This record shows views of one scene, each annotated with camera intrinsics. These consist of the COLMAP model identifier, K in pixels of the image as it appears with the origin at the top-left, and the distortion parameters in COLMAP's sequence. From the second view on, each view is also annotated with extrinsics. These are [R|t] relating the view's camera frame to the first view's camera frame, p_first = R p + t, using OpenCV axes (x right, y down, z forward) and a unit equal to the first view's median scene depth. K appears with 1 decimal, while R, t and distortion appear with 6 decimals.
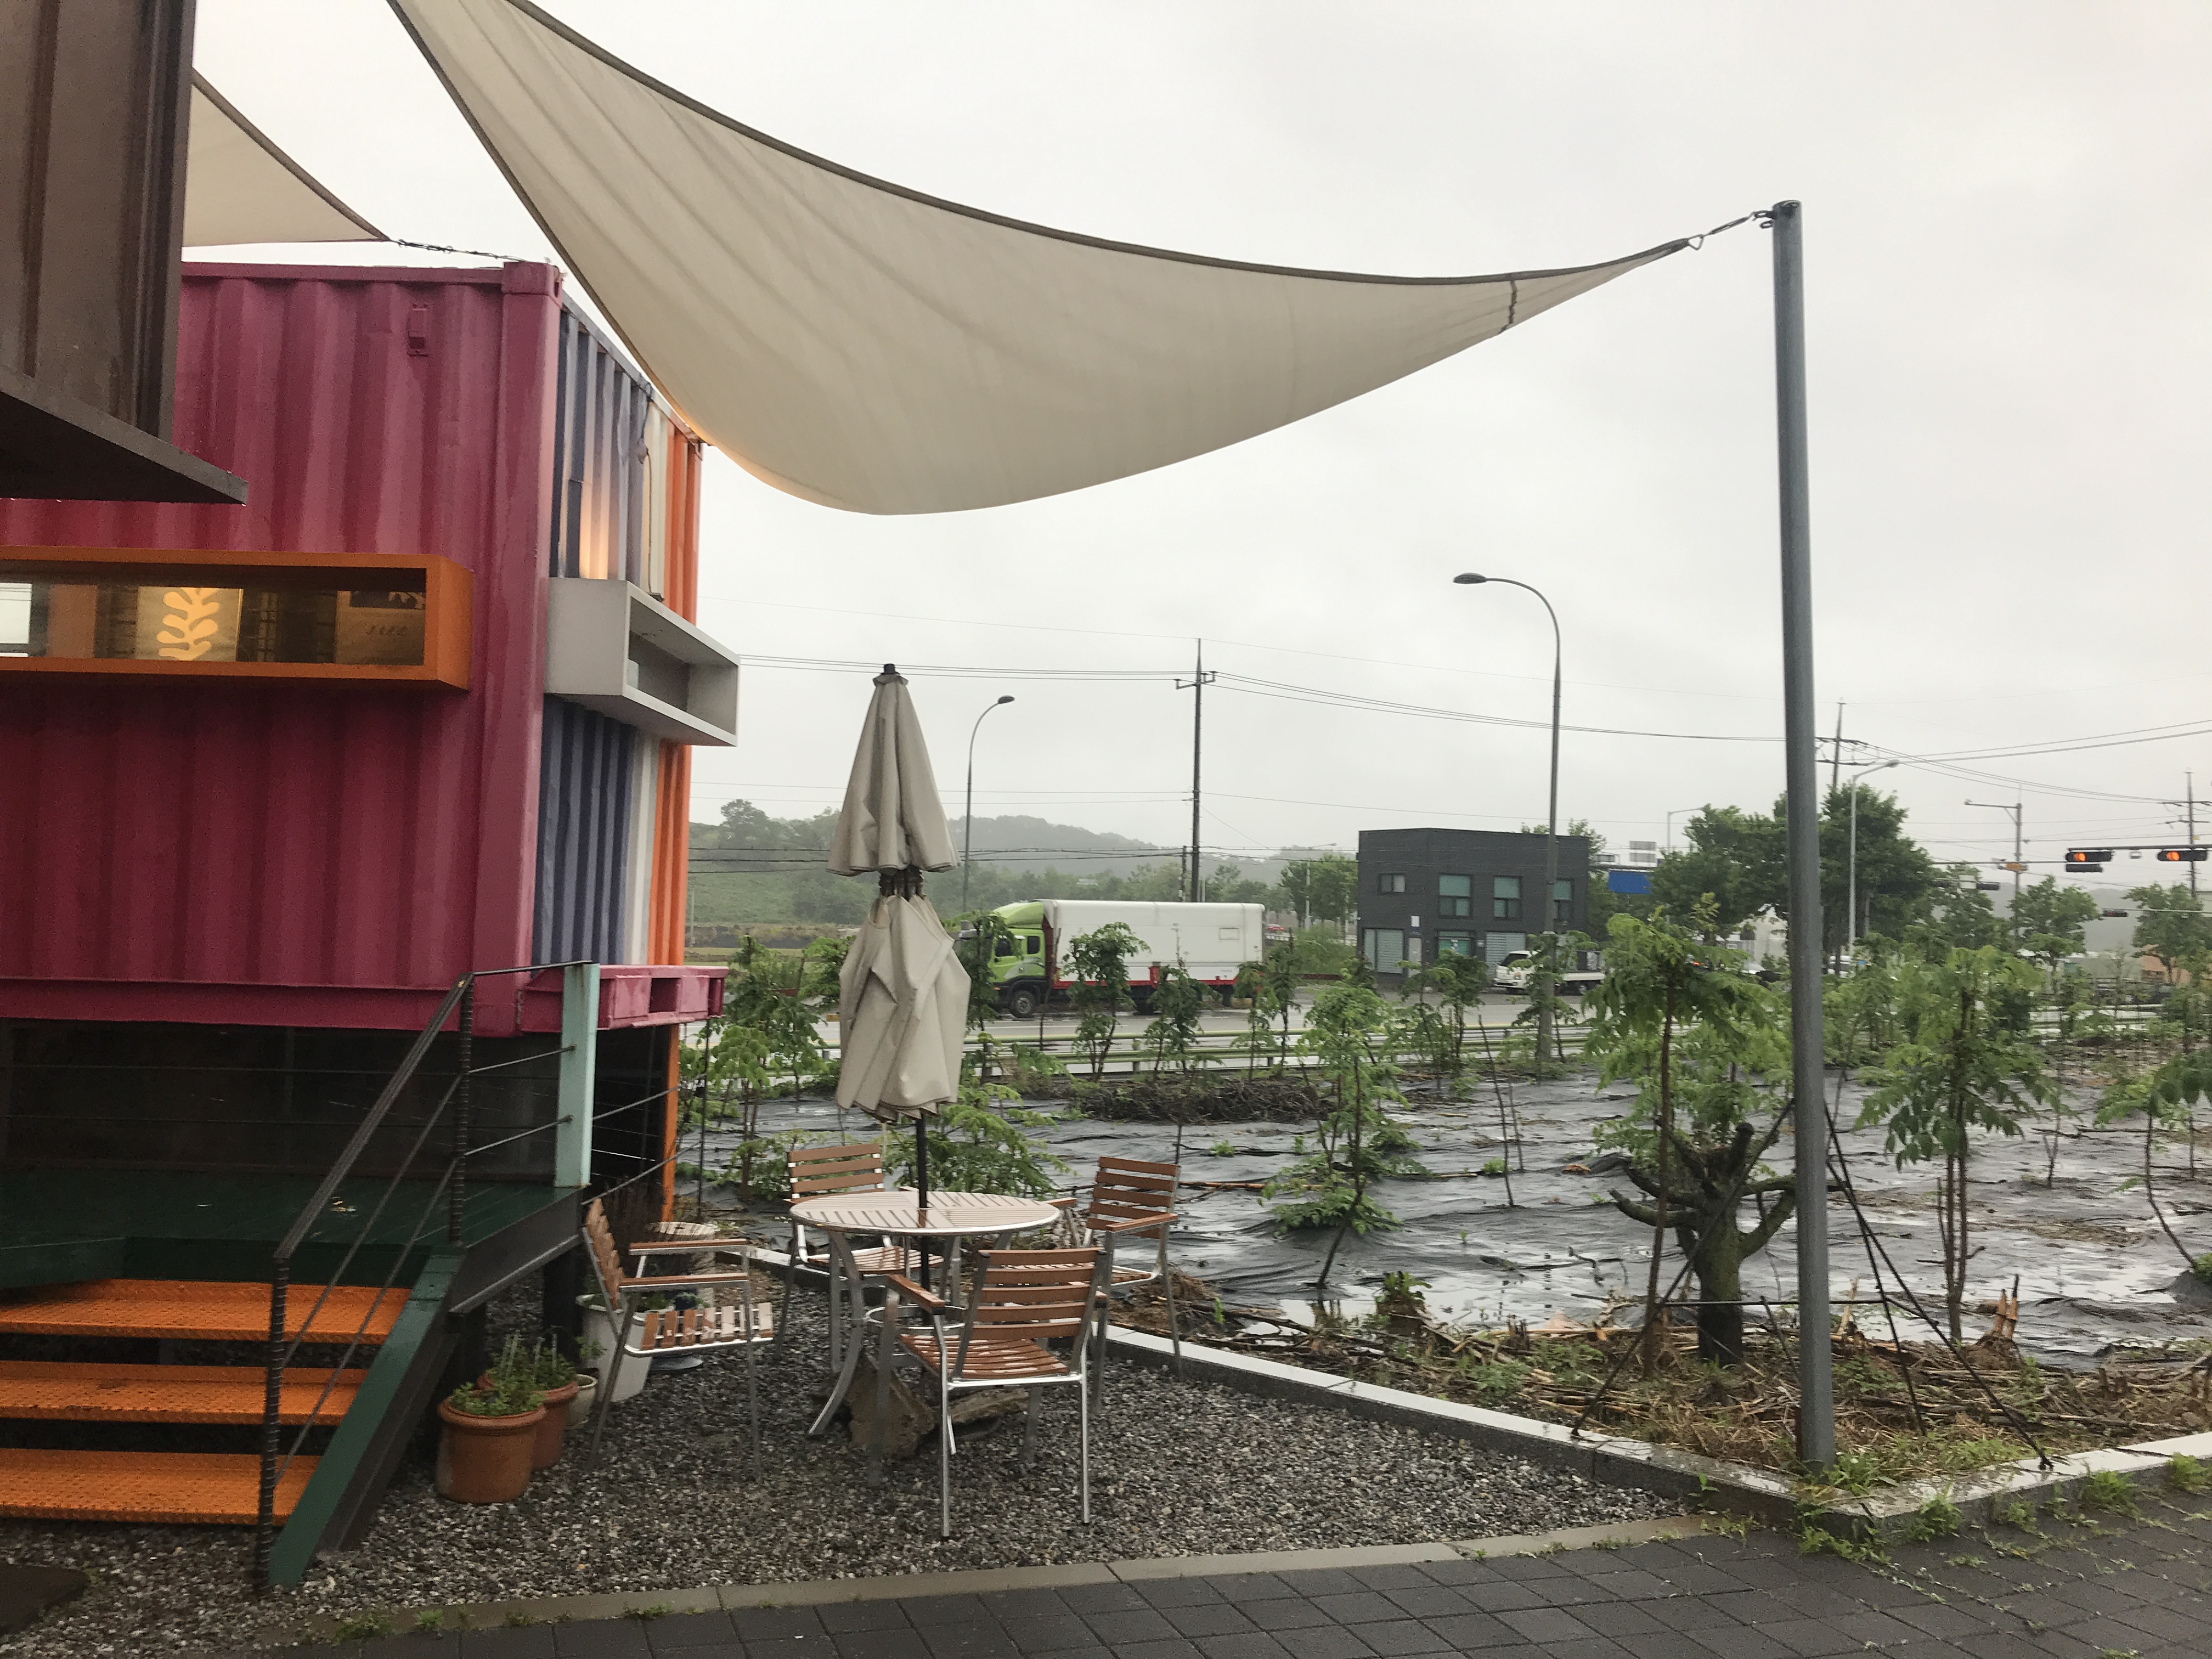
lens RADIAL K [[1832.1, 0, 1106.0], [0, 1832.1, 829.5], [0, 0, 1]] dist [0.009137, -0.002350]
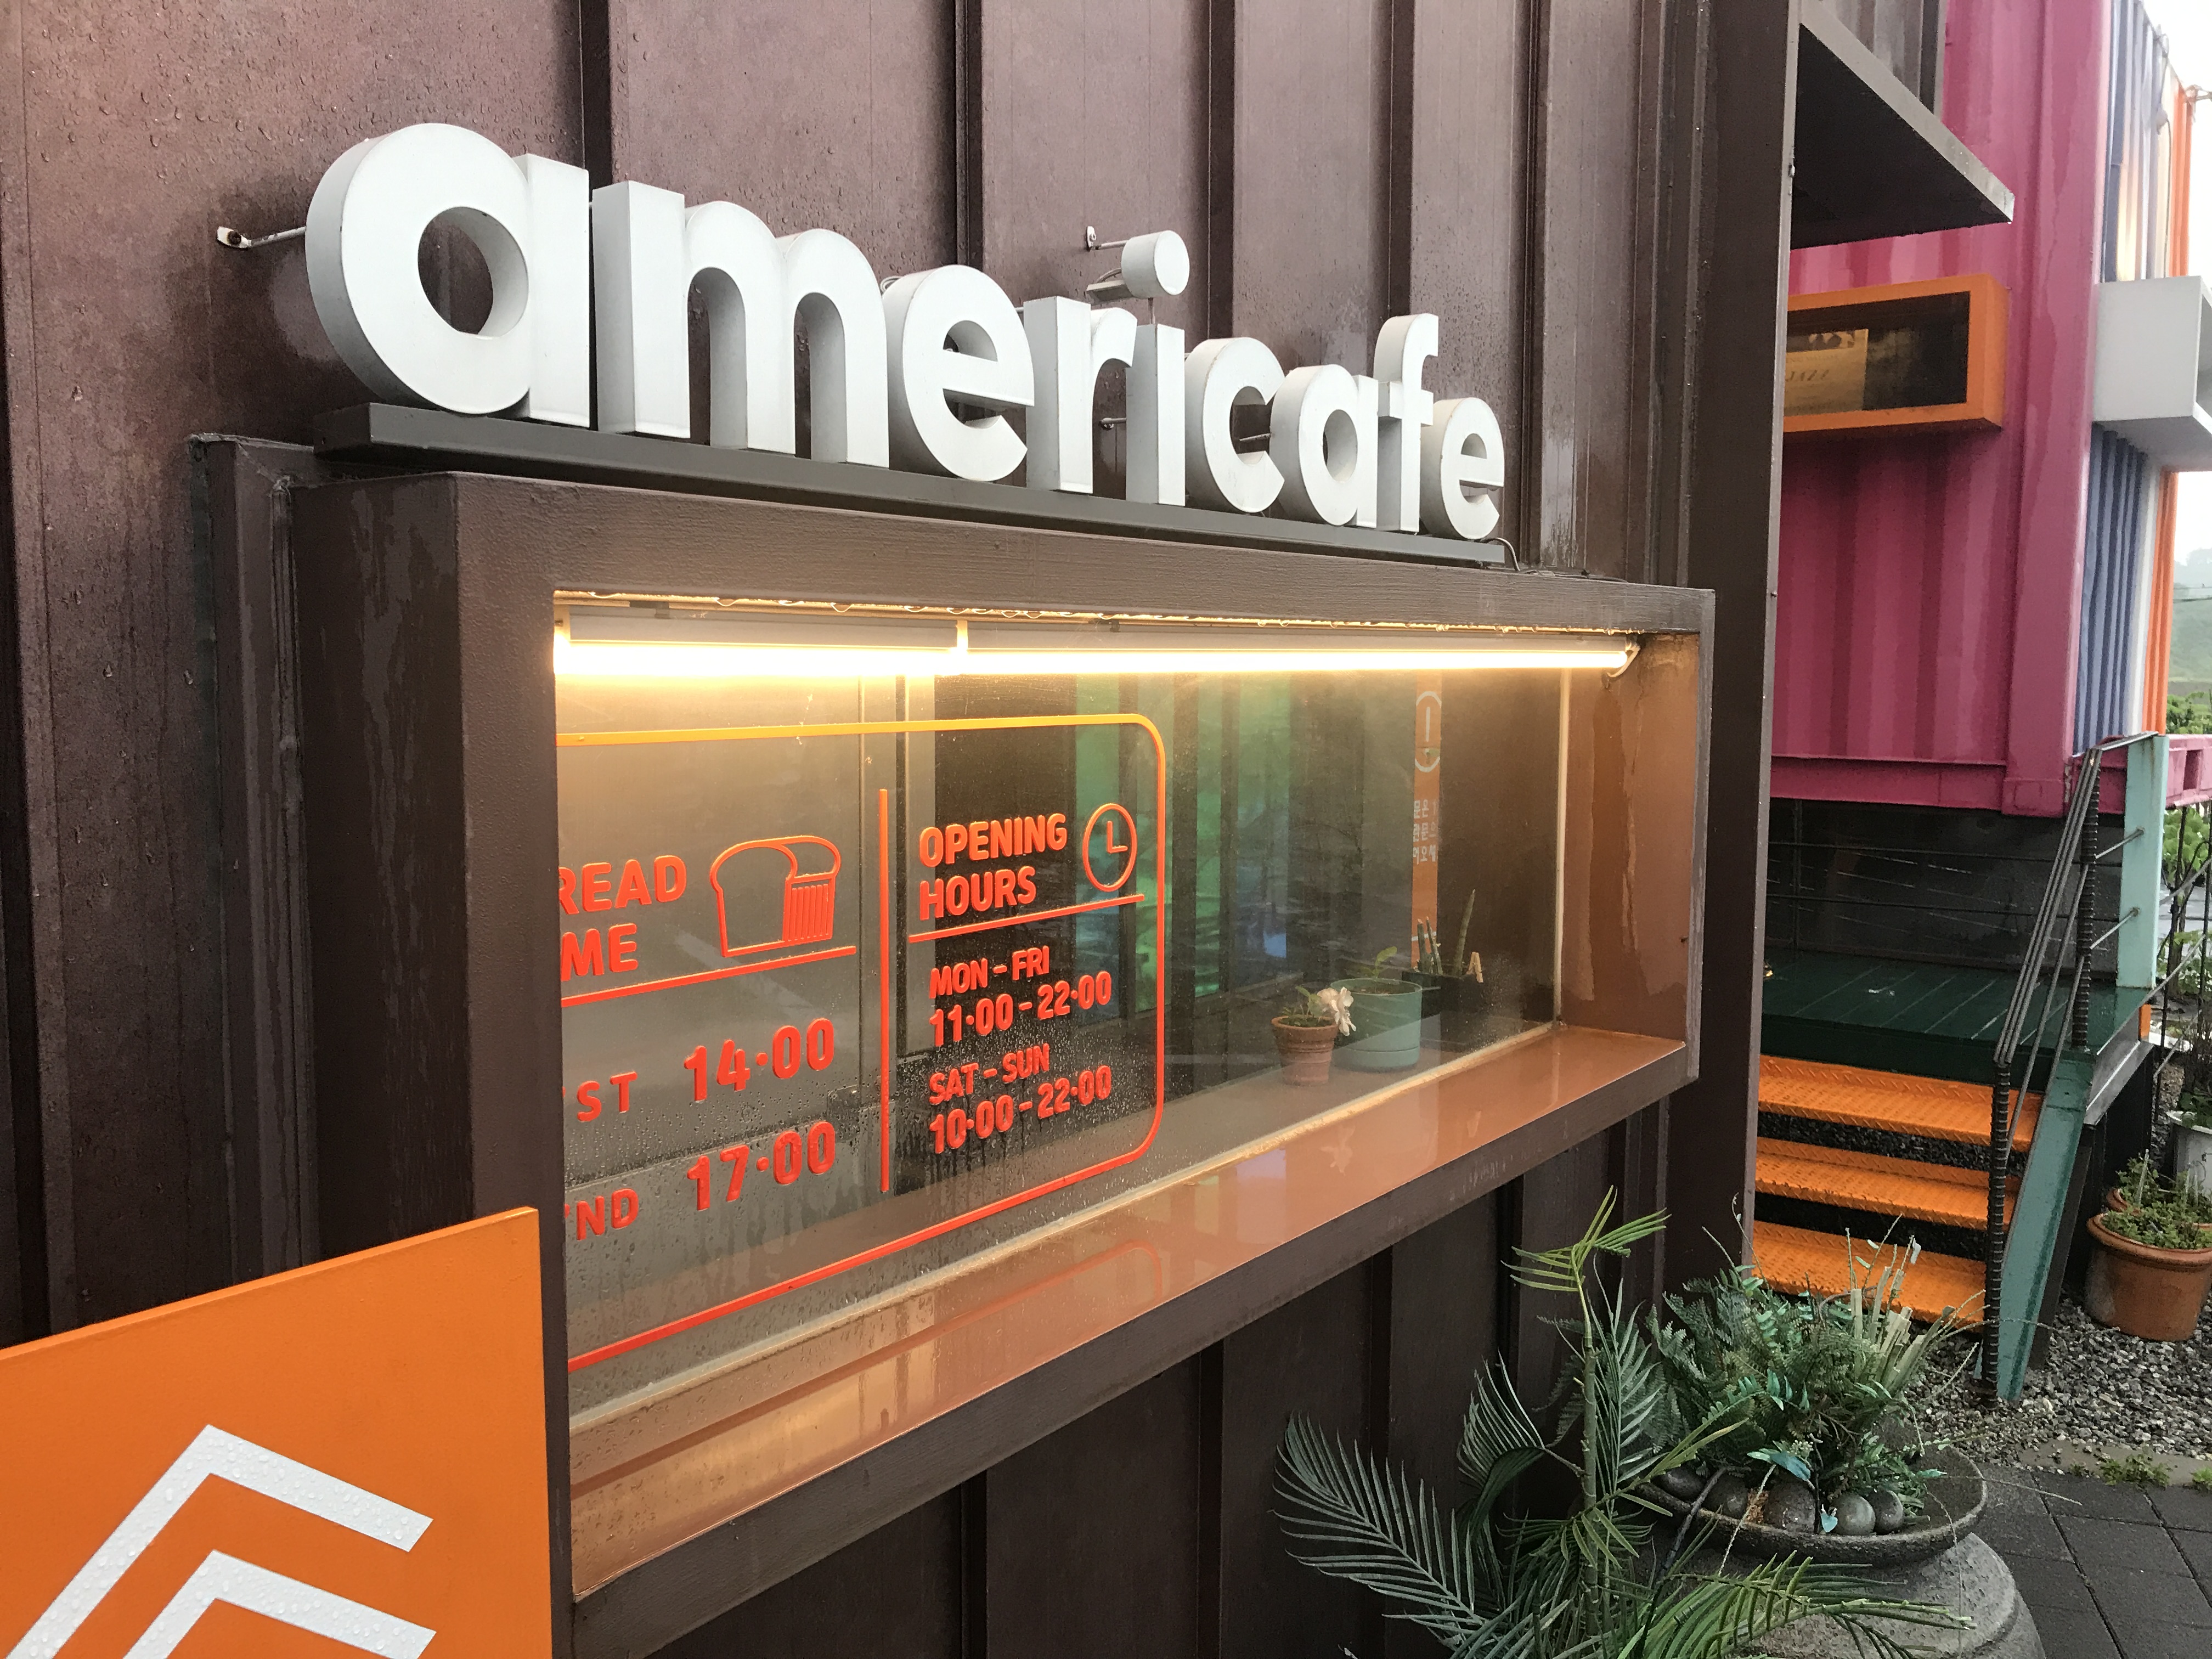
lens RADIAL K [[1832.1, 0, 1106.0], [0, 1832.1, 829.5], [0, 0, 1]] dist [0.009137, -0.002350]
pose [[0.823811, 0.034524, -0.565812, -0.201572], [0.039937, 0.992129, 0.118684, -0.006101], [0.565455, -0.120370, 0.815948, 0.004783]]
